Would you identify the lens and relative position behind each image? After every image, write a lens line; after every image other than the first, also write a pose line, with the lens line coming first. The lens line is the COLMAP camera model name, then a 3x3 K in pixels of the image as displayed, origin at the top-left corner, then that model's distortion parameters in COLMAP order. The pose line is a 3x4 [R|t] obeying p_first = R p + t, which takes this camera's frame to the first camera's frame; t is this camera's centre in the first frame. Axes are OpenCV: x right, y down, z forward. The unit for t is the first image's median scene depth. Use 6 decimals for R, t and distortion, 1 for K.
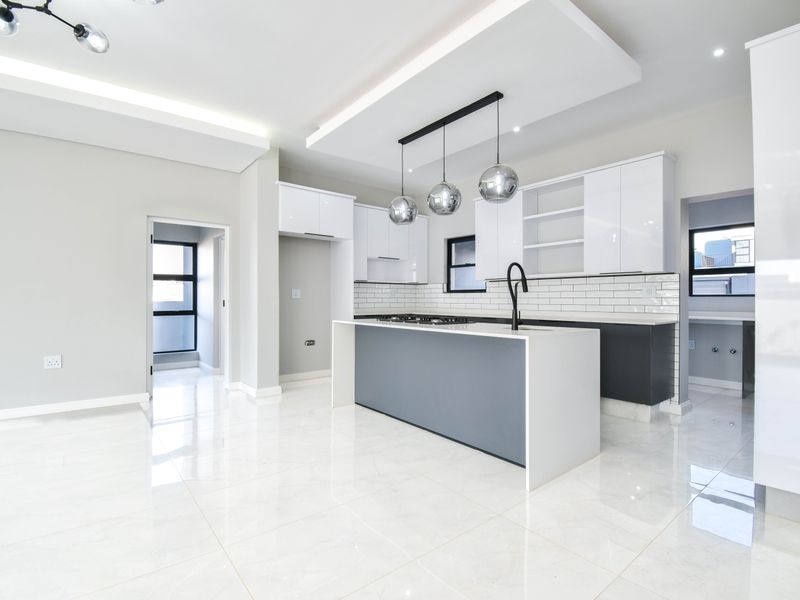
lens RADIAL K [[396.0, 0, 407.3], [0, 396.0, 301.1], [0, 0, 1]] dist [0.000644, -0.000147]
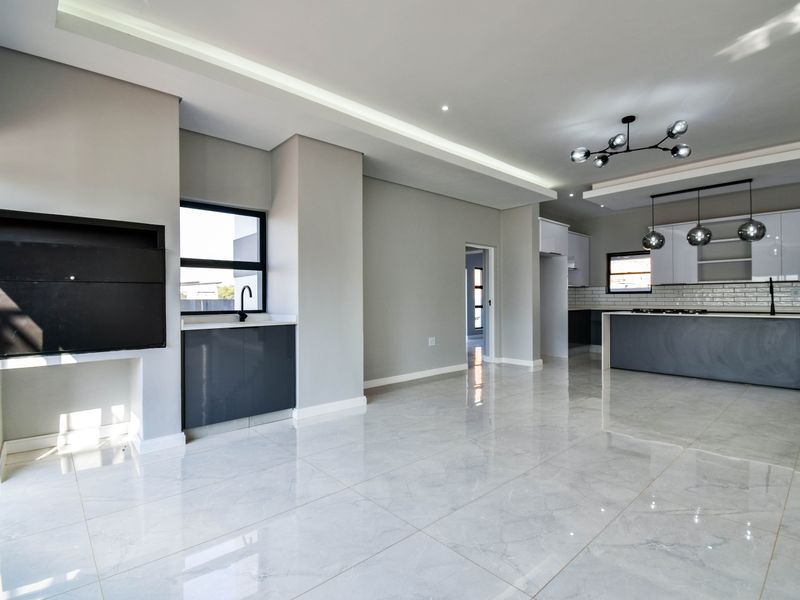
lens RADIAL K [[399.4, 0, 400.5], [0, 399.4, 296.8], [0, 0, 1]] dist [0.003417, -0.000629]
pose [[0.998748, -0.005059, 0.049760, -0.862064], [0.005506, 0.999946, -0.008860, -0.003373], [-0.049712, 0.009123, 0.998722, -0.406405]]
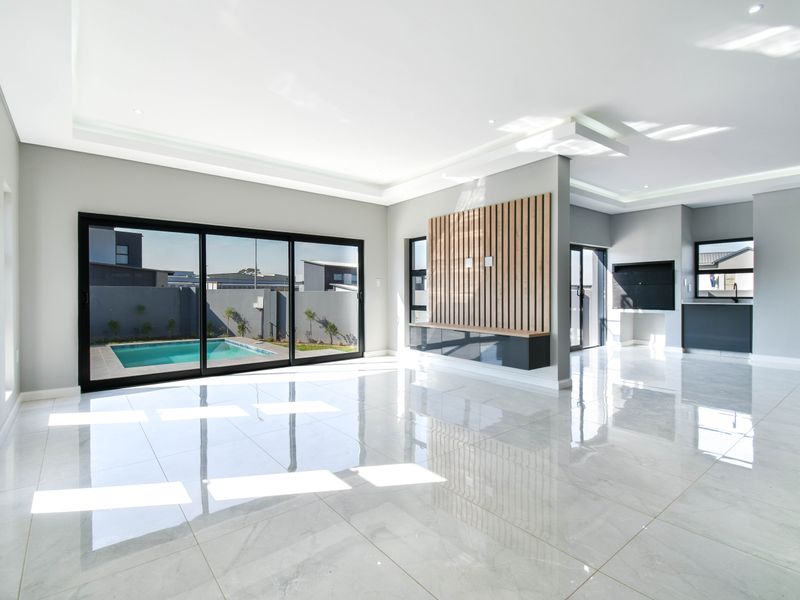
lens RADIAL K [[399.4, 0, 400.5], [0, 399.4, 296.8], [0, 0, 1]] dist [0.003417, -0.000629]
pose [[-0.018151, 0.007604, -0.999806, 0.335818], [0.002331, 0.999969, 0.007563, 0.002150], [0.999833, -0.002193, -0.018168, -0.771679]]
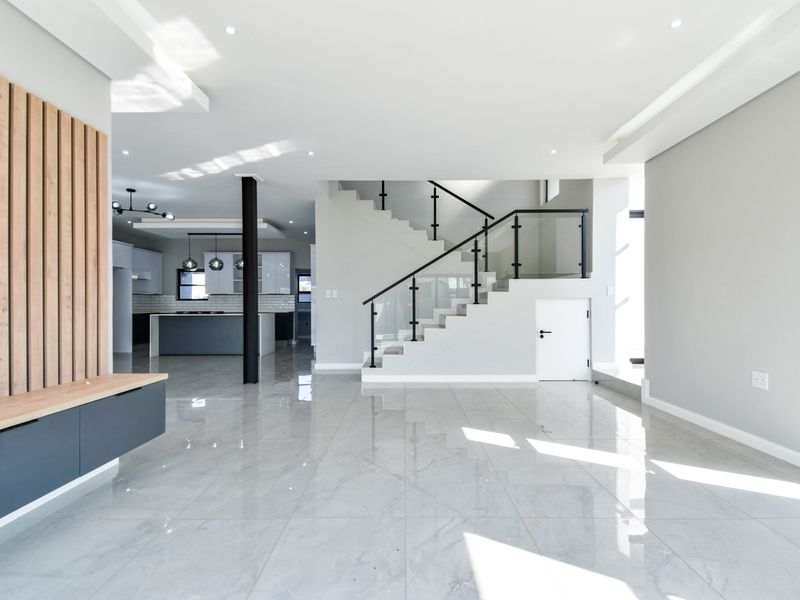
lens RADIAL K [[399.3, 0, 403.0], [0, 399.3, 302.3], [0, 0, 1]] dist [0.031992, -0.000753]
pose [[0.638520, -0.001061, 0.769605, -0.801480], [0.005994, 0.999976, -0.003594, -0.000359], [-0.769582, 0.006908, 0.638511, -1.116871]]
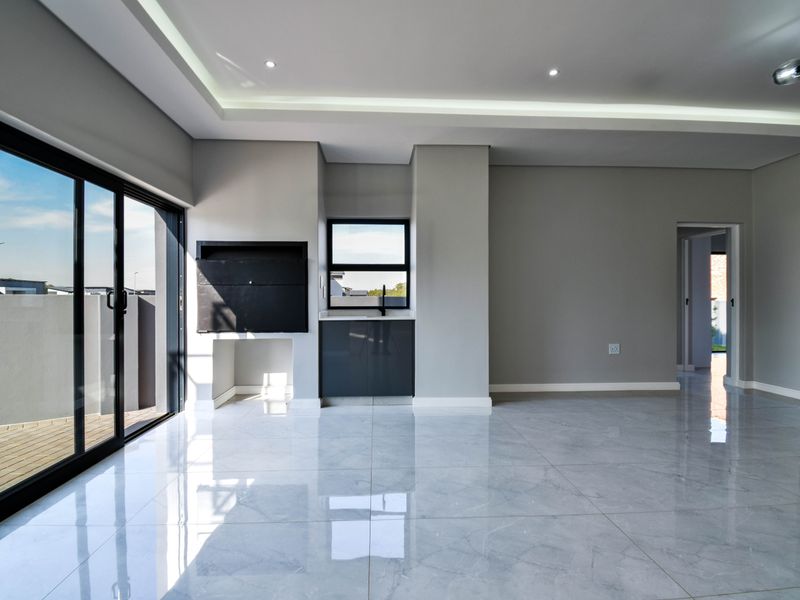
lens RADIAL K [[399.4, 0, 400.5], [0, 399.4, 296.8], [0, 0, 1]] dist [0.003417, -0.000629]
pose [[0.805343, -0.003672, -0.592798, -0.546473], [0.000525, 0.999985, -0.005481, -0.002240], [0.592809, 0.004103, 0.805333, -0.319642]]
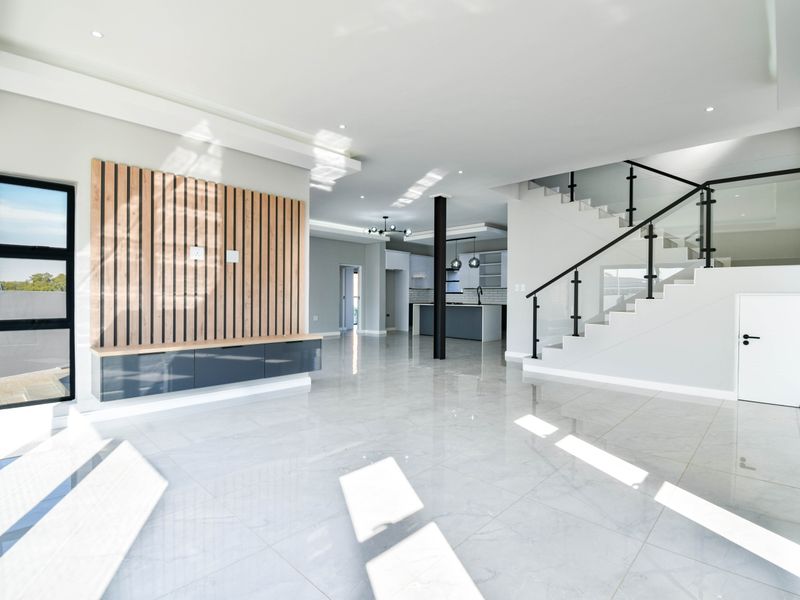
lens RADIAL K [[399.4, 0, 400.5], [0, 399.4, 296.8], [0, 0, 1]] dist [0.003417, -0.000629]
pose [[0.993142, 0.005871, 0.116767, -0.502362], [-0.005798, 0.999983, -0.000967, 0.001632], [-0.116771, 0.000283, 0.993159, -1.468301]]
